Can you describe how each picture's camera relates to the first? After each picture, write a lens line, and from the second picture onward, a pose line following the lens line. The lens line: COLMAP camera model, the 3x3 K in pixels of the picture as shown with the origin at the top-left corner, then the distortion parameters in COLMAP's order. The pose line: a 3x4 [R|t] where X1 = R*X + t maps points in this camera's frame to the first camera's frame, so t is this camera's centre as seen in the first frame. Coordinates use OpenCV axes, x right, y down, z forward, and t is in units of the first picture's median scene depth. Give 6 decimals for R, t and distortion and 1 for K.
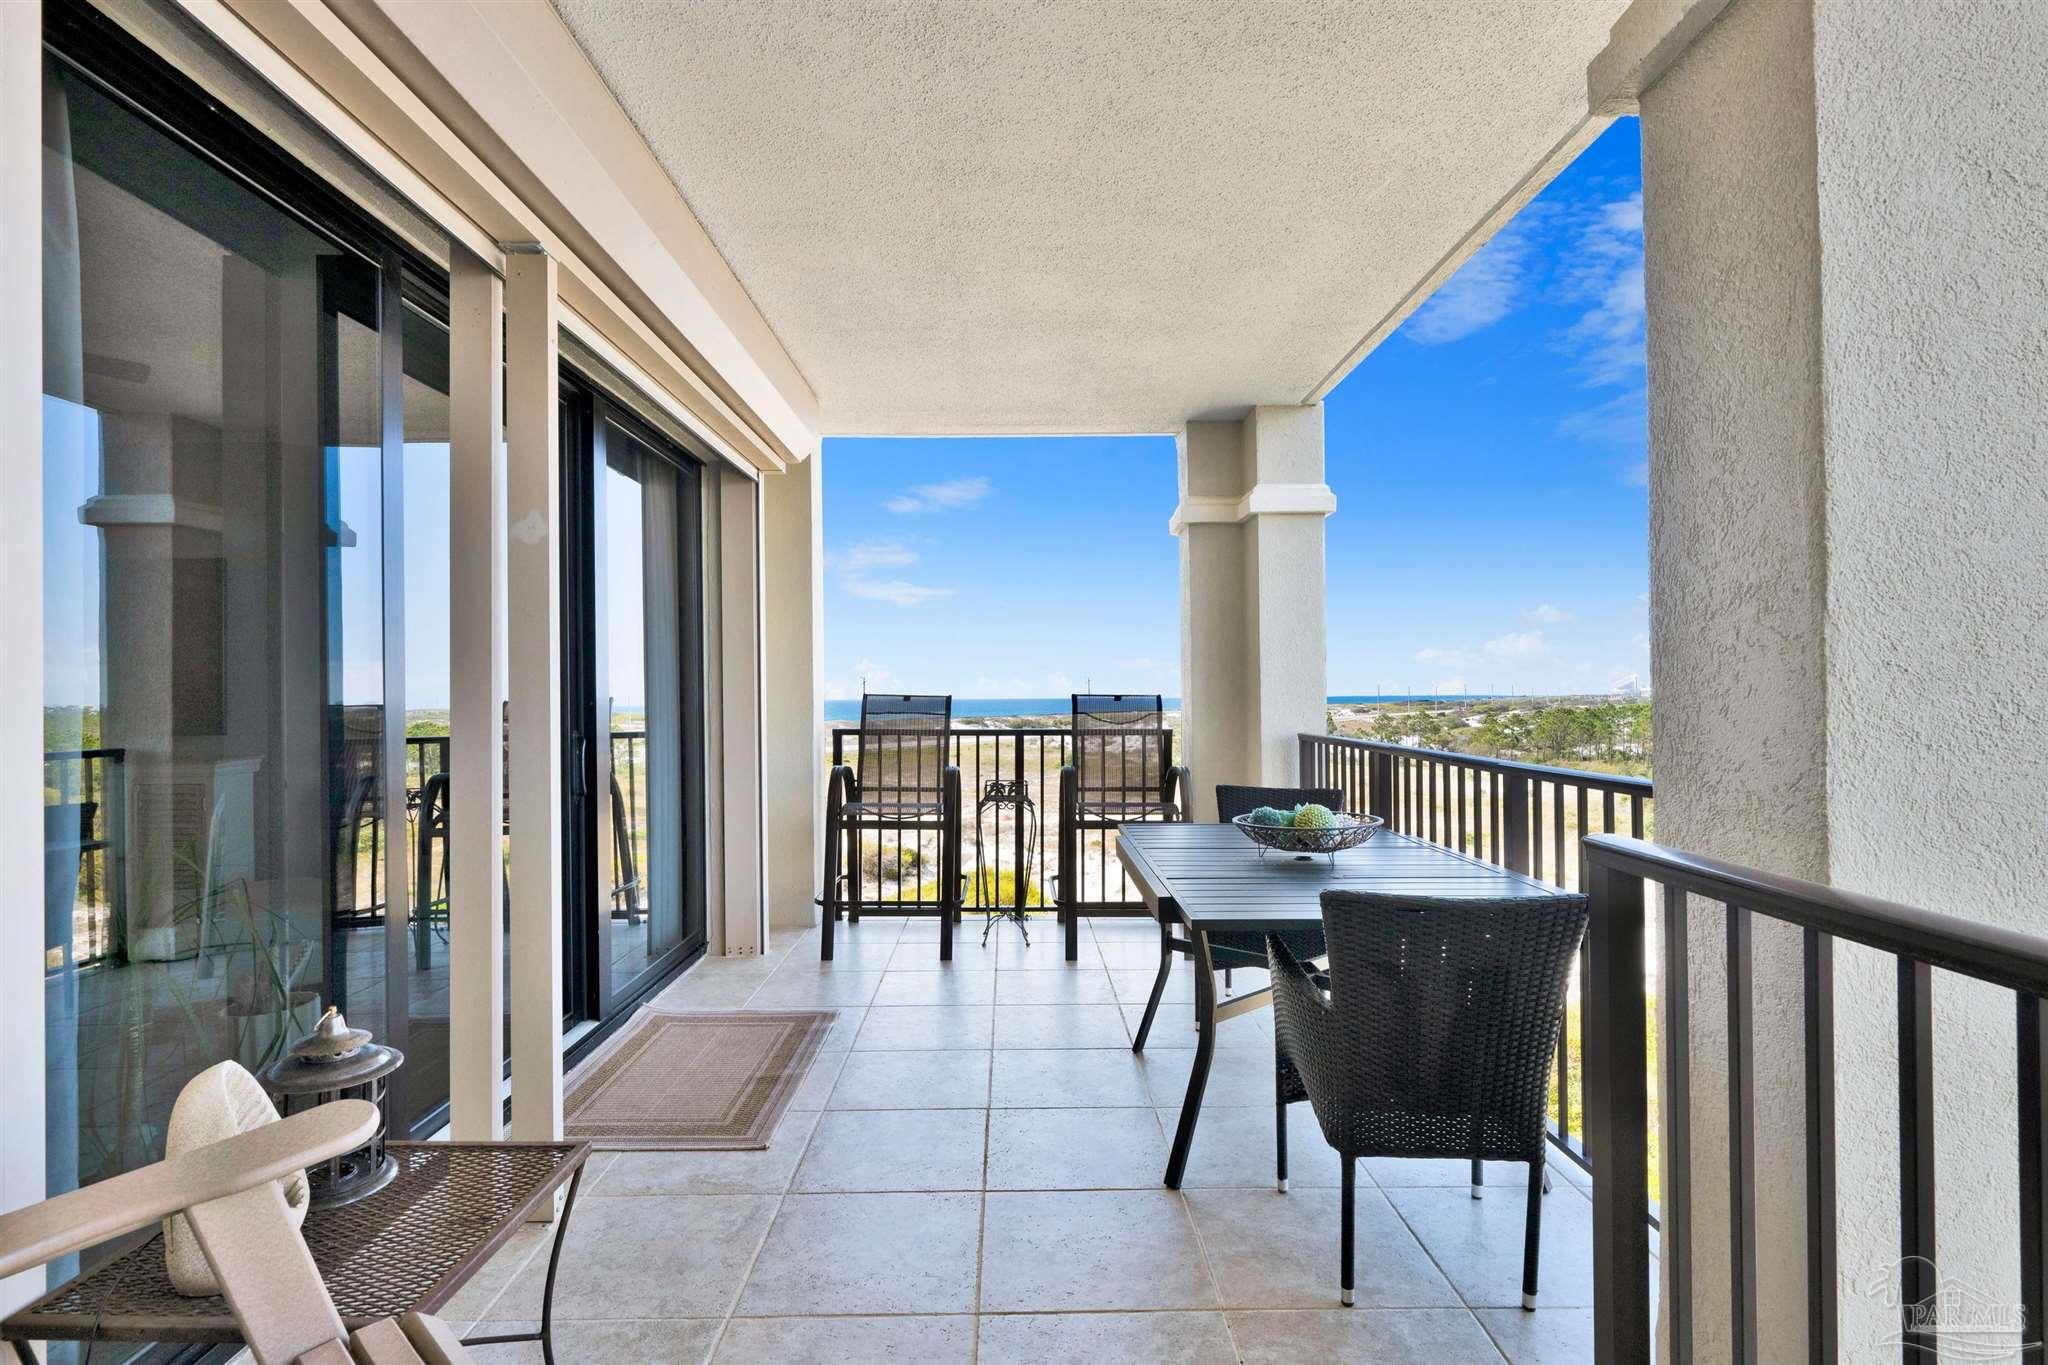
lens RADIAL K [[998.2, 0, 1024.0], [0, 998.2, 682.5], [0, 0, 1]] dist [-0.000963, -0.000810]
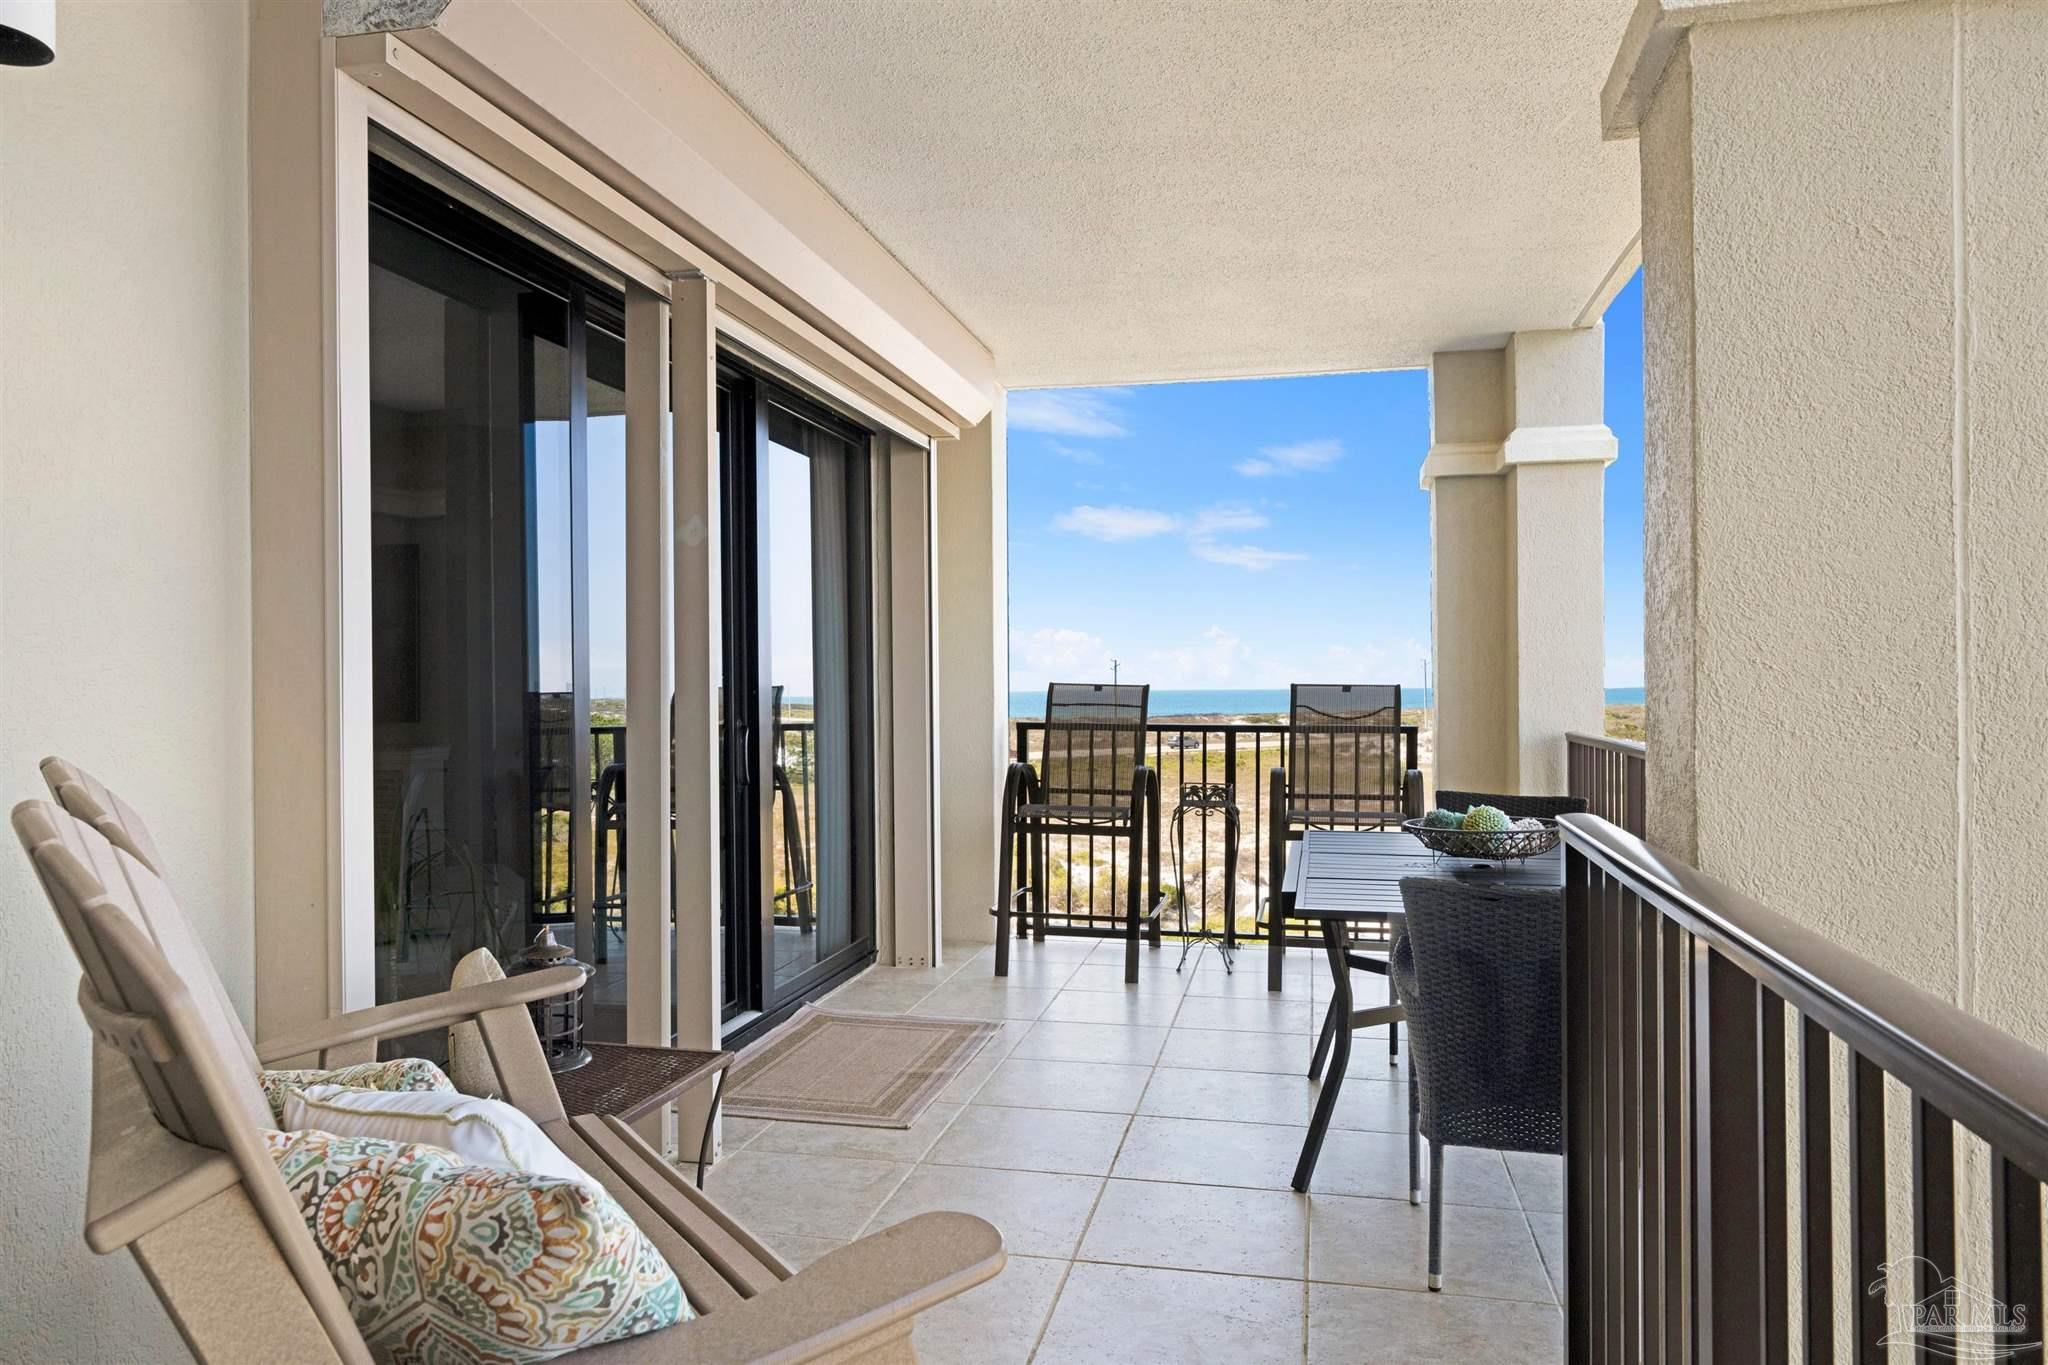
lens RADIAL K [[1332.0, 0, 1024.9], [0, 1332.0, 678.9], [0, 0, 1]] dist [-0.005784, 0.000822]
pose [[0.974255, 0.002486, -0.225434, 0.106670], [-0.000438, 0.999958, 0.009137, -0.003428], [0.225447, -0.008803, 0.974216, -0.191686]]
